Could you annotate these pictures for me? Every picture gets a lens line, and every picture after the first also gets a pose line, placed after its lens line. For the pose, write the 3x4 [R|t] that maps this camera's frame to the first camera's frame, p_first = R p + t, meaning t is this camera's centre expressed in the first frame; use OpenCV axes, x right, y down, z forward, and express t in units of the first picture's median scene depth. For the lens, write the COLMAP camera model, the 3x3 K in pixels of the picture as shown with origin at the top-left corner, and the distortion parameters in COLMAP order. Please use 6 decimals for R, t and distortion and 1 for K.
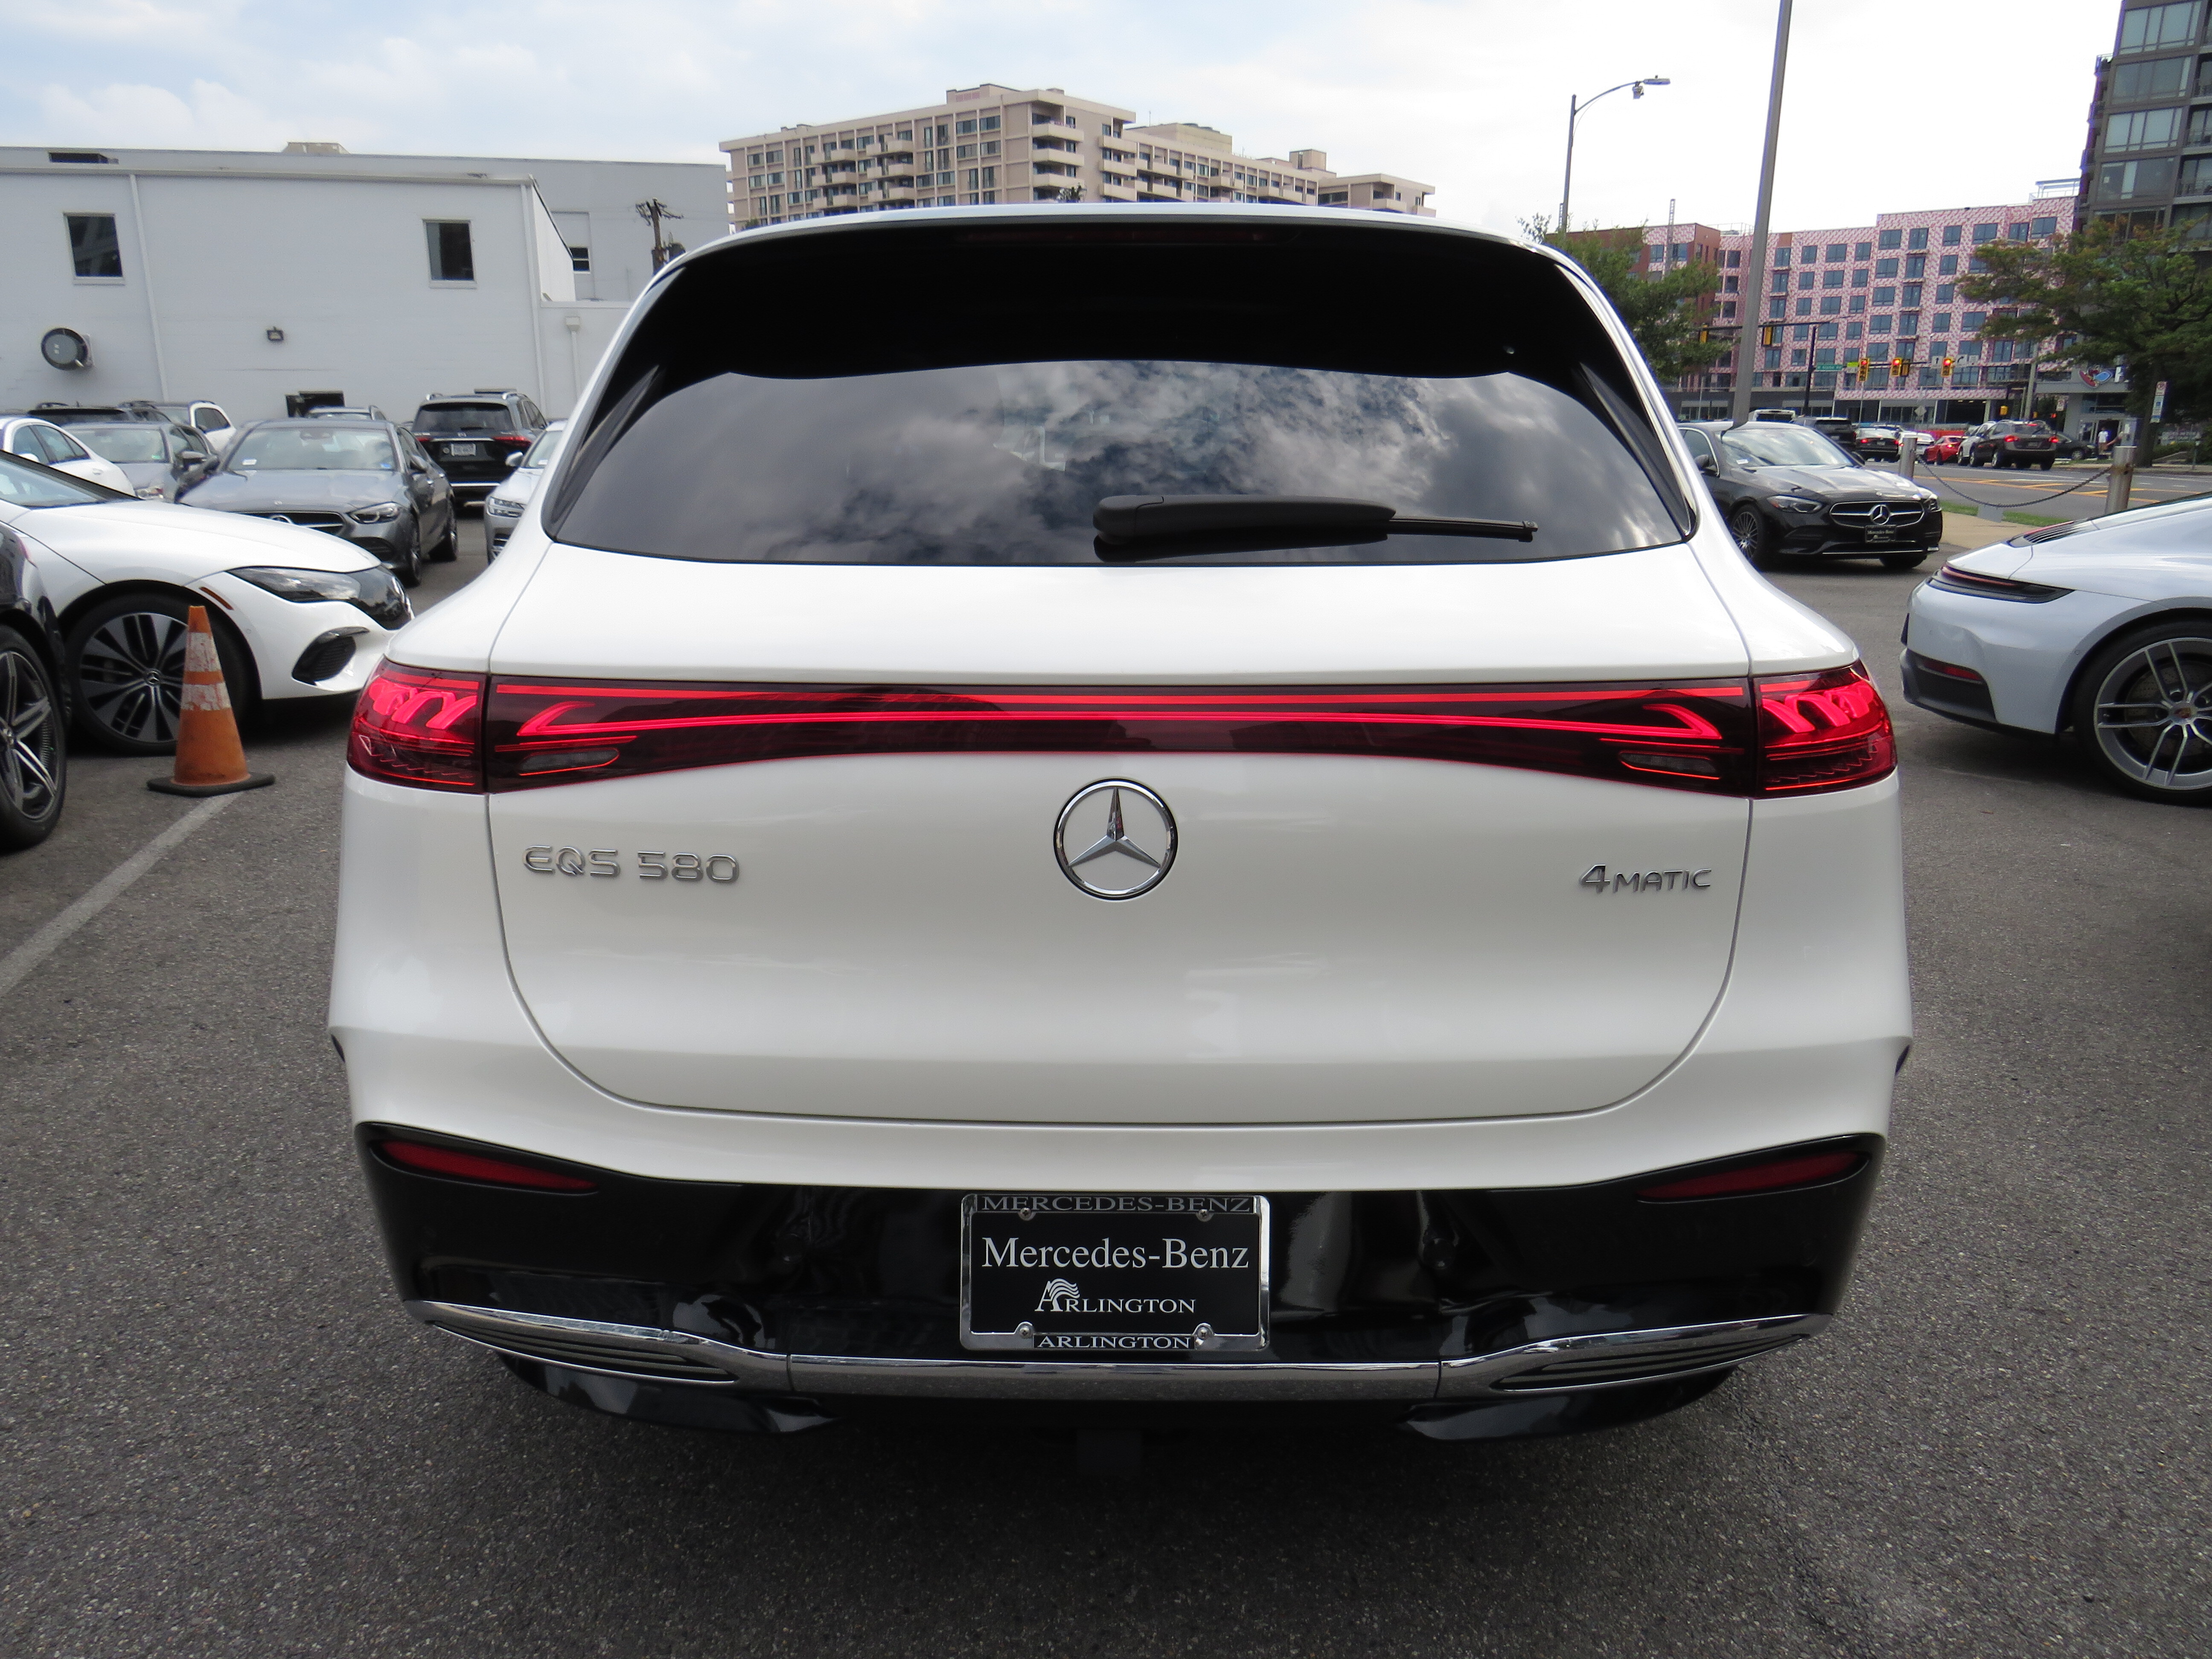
lens RADIAL K [[1571.5, 0, 1088.1], [0, 1571.5, 797.1], [0, 0, 1]] dist [-0.023904, 0.017668]
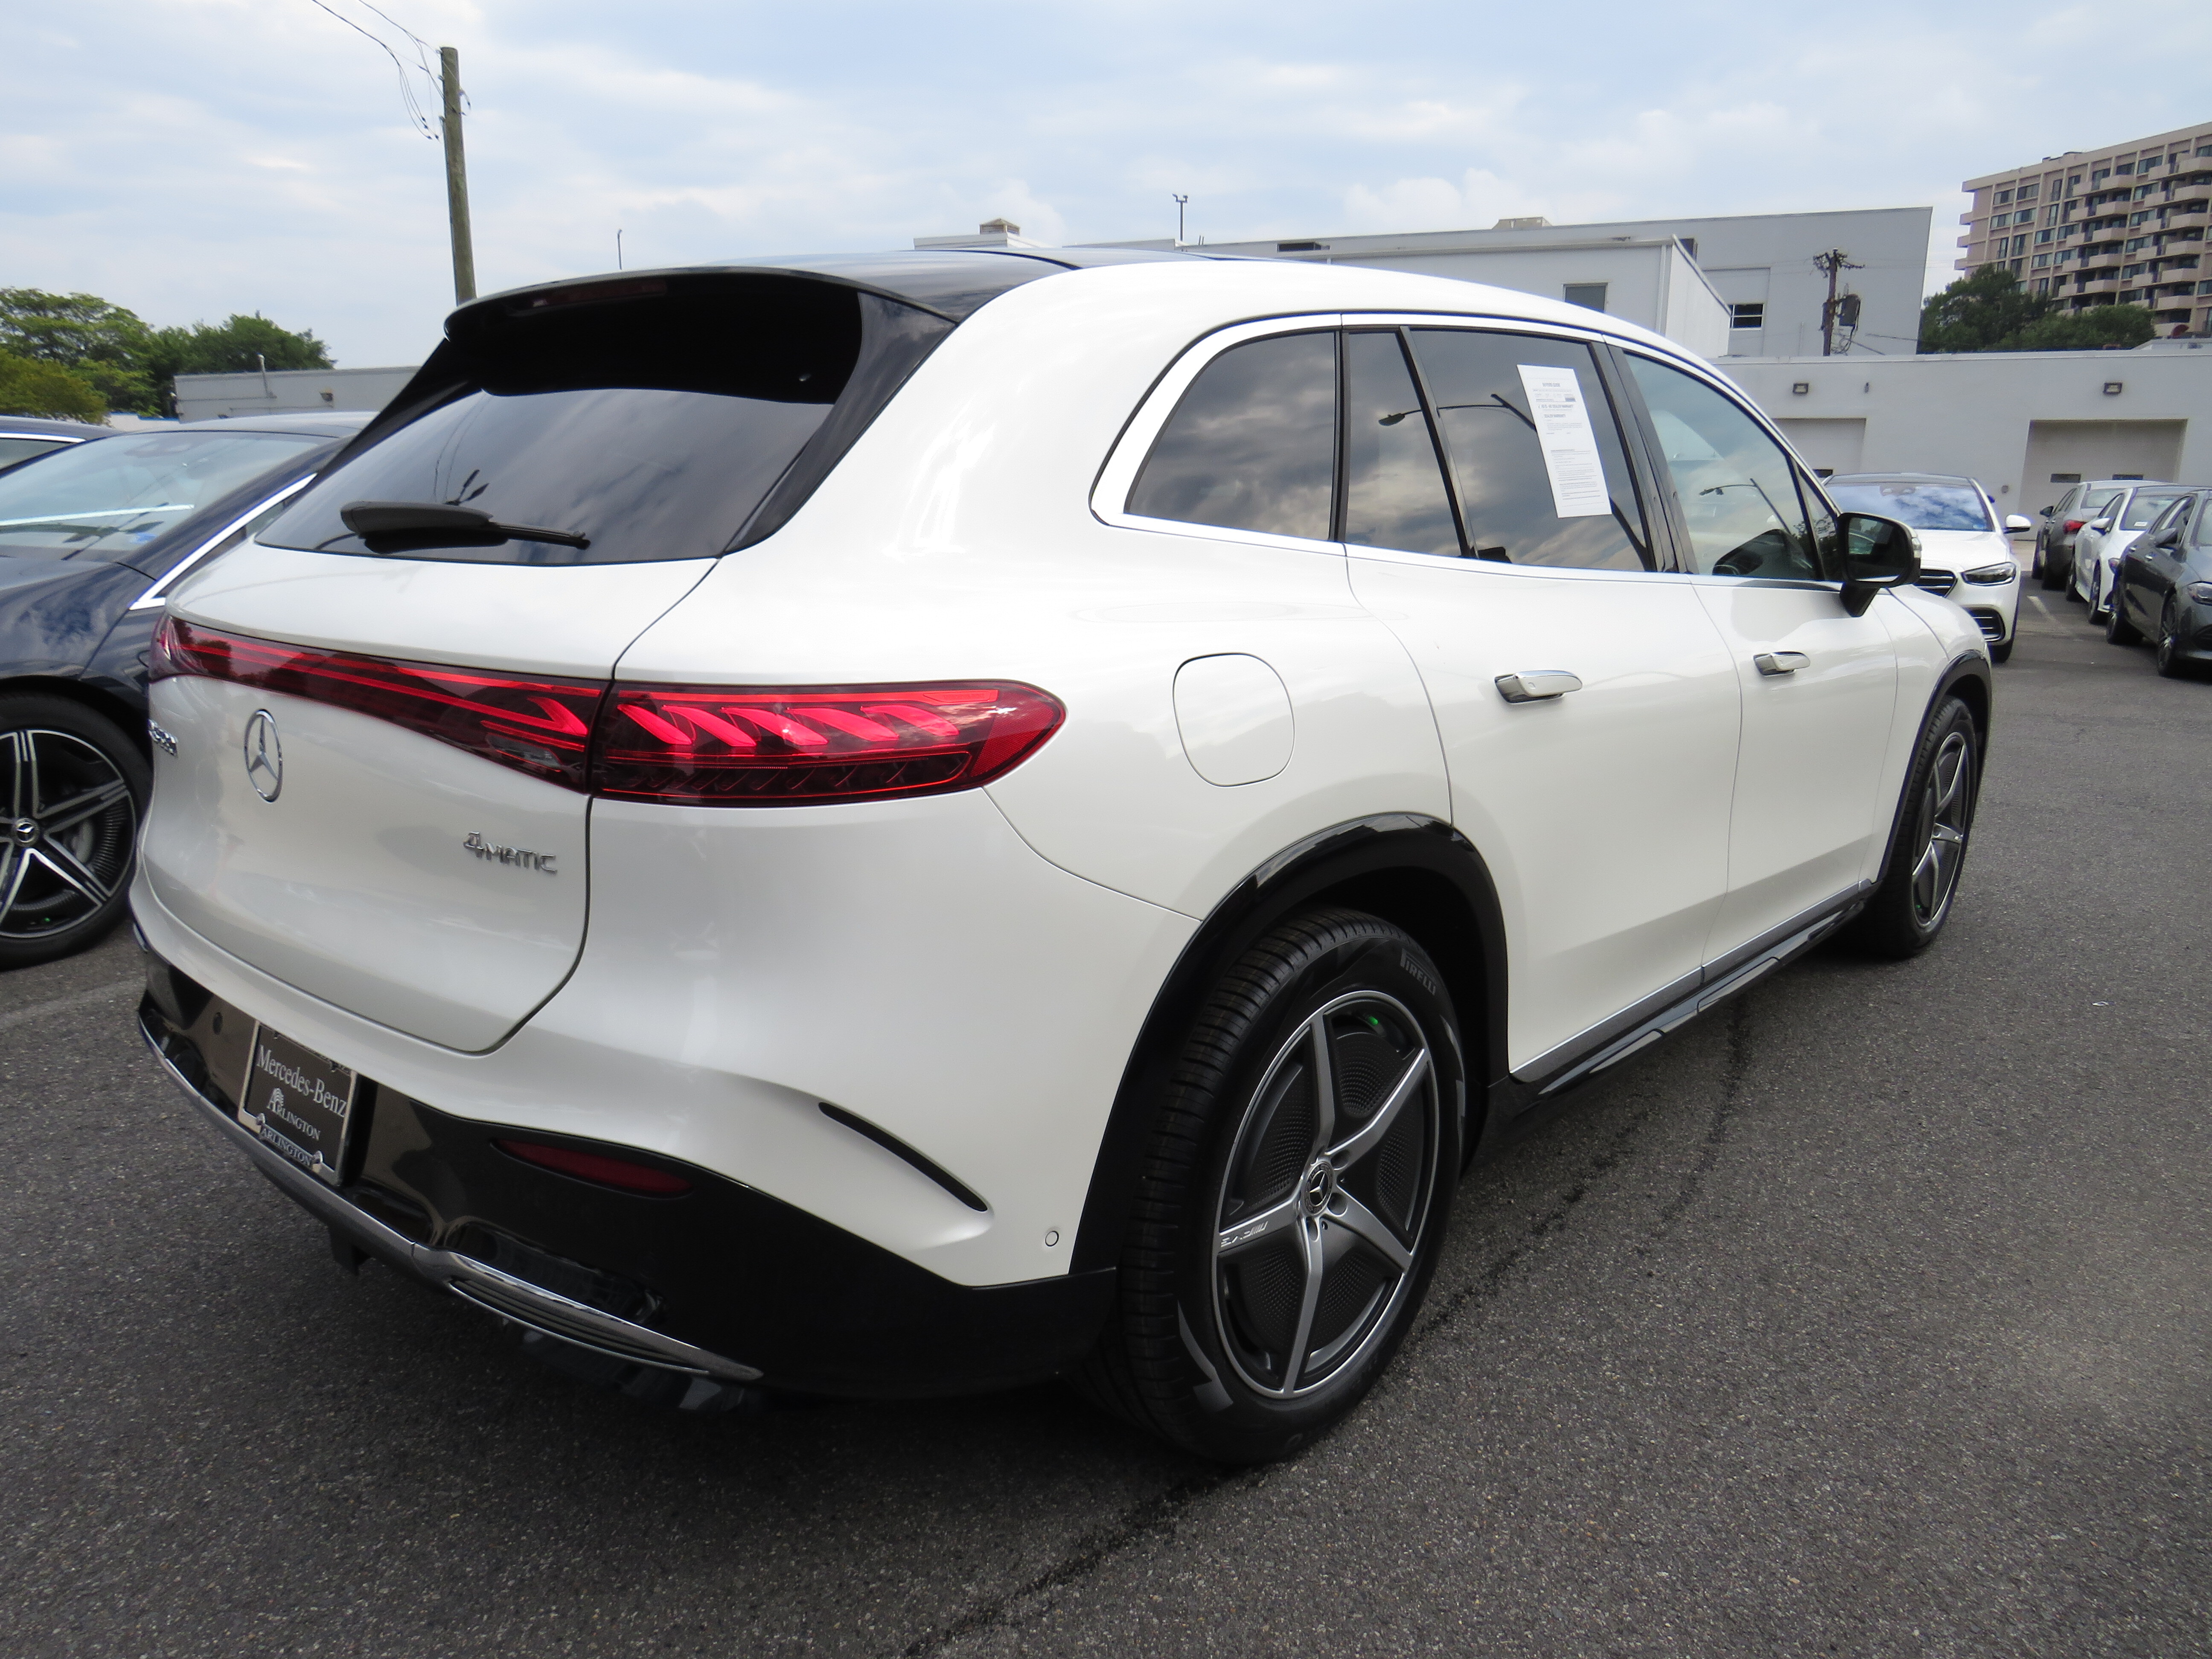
lens RADIAL K [[1571.5, 0, 1113.7], [0, 1571.5, 822.1], [0, 0, 1]] dist [-0.023904, 0.017668]
pose [[0.771744, 0.152350, -0.617414, 0.728079], [-0.164506, 0.985659, 0.037590, -0.042858], [0.614287, 0.072559, 0.785740, 0.217223]]
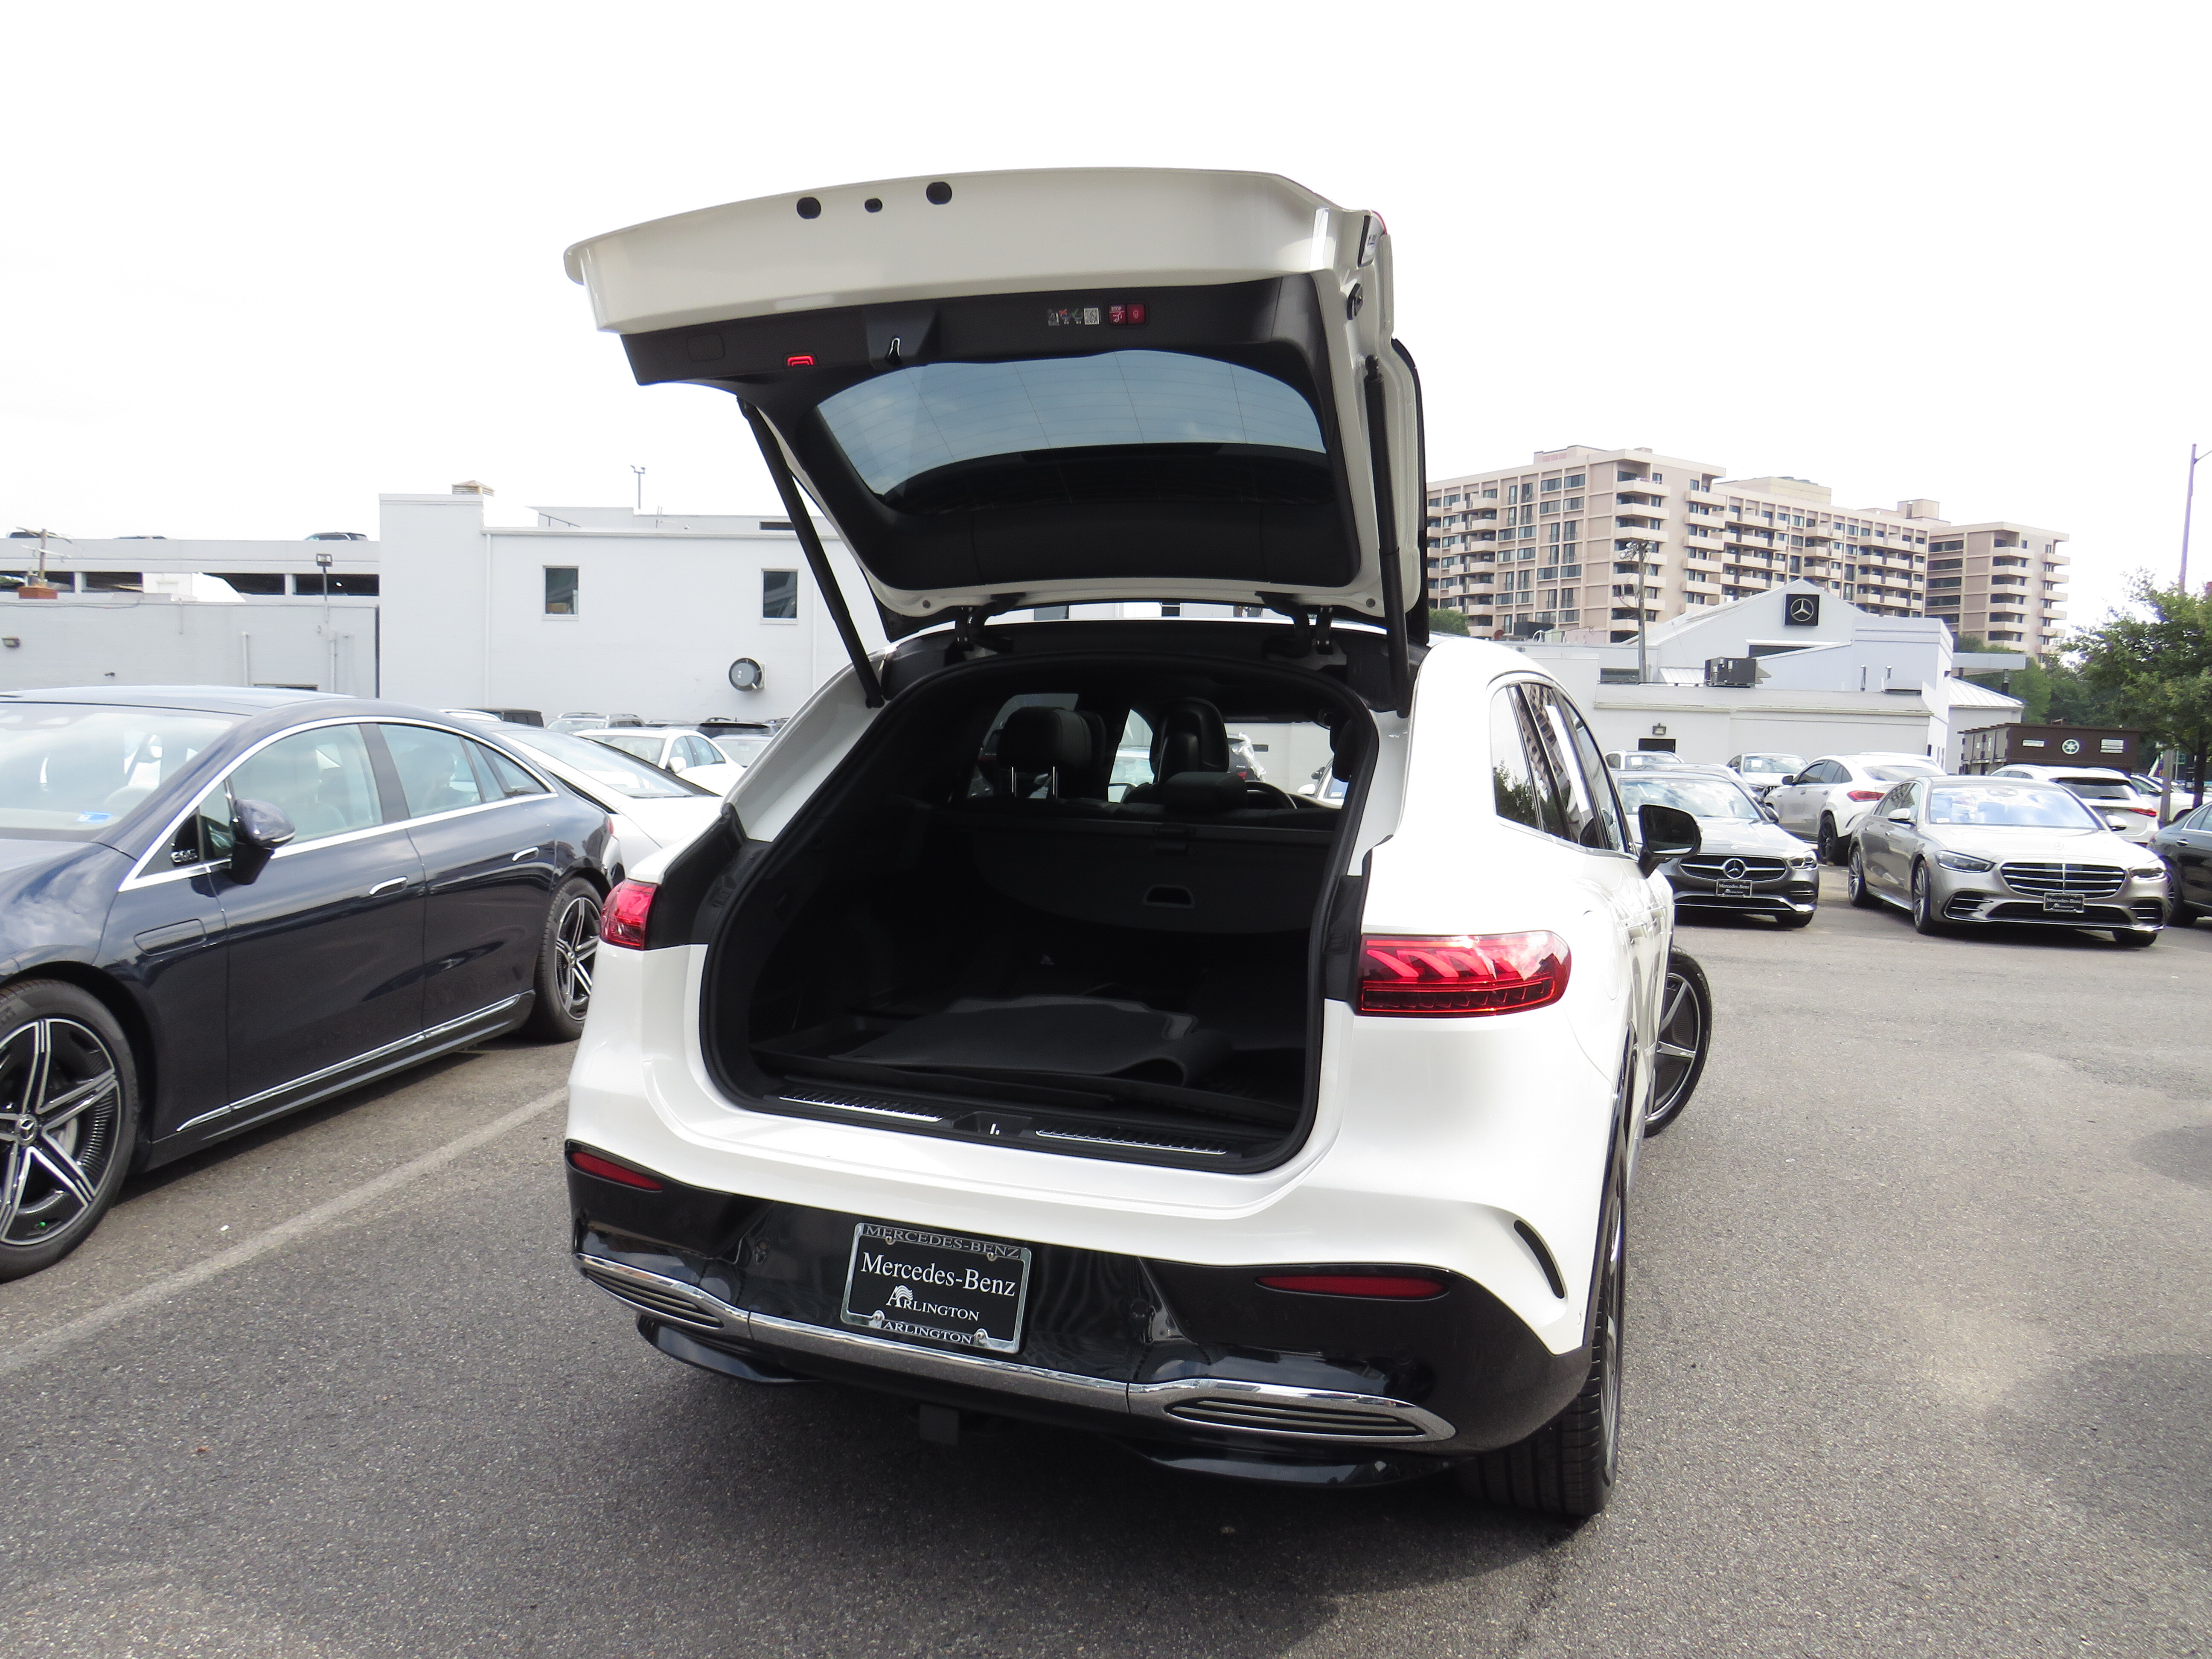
lens RADIAL K [[1571.5, 0, 1116.1], [0, 1571.5, 774.4], [0, 0, 1]] dist [-0.023904, 0.017668]
pose [[0.943209, 0.038747, -0.329933, 0.376019], [-0.111028, 0.972831, -0.203157, 0.057102], [0.313097, 0.228251, 0.921885, -0.275582]]
